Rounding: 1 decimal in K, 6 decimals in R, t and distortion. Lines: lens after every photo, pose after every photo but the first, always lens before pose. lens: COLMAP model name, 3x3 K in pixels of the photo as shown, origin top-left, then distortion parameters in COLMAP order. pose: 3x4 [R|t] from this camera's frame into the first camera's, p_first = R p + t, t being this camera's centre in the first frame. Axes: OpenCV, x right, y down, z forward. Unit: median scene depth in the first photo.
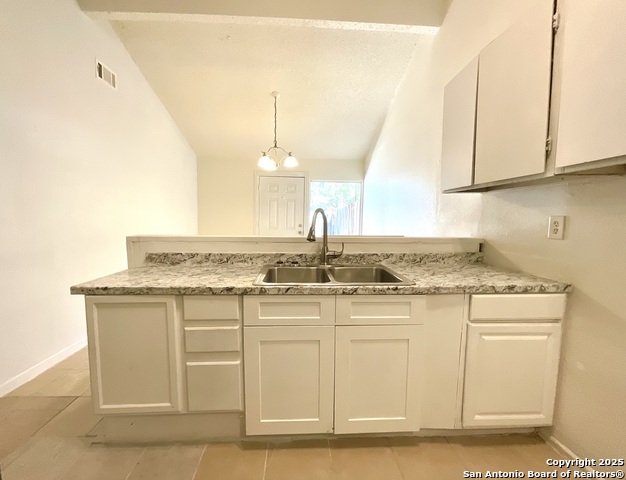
lens RADIAL K [[267.7, 0, 313.0], [0, 267.7, 240.0], [0, 0, 1]] dist [-0.000268, -0.000008]
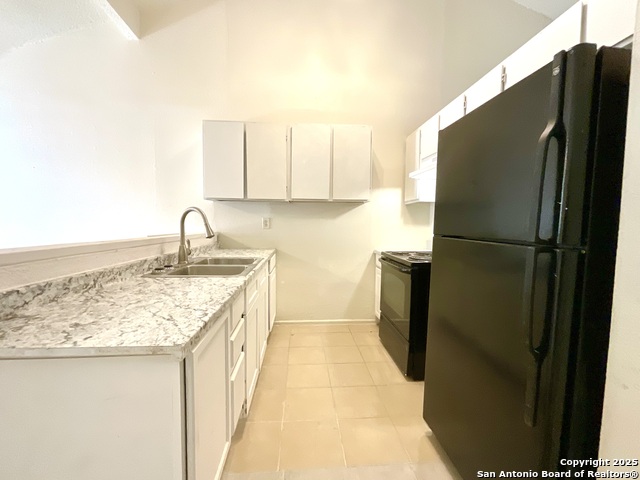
lens RADIAL K [[262.4, 0, 320.0], [0, 262.4, 240.0], [0, 0, 1]] dist [0.012230, -0.000303]
pose [[-0.011498, -0.073257, 0.997247, -0.934090], [0.067218, 0.995000, 0.073867, -0.033028], [-0.997672, 0.067883, -0.006516, 0.488259]]
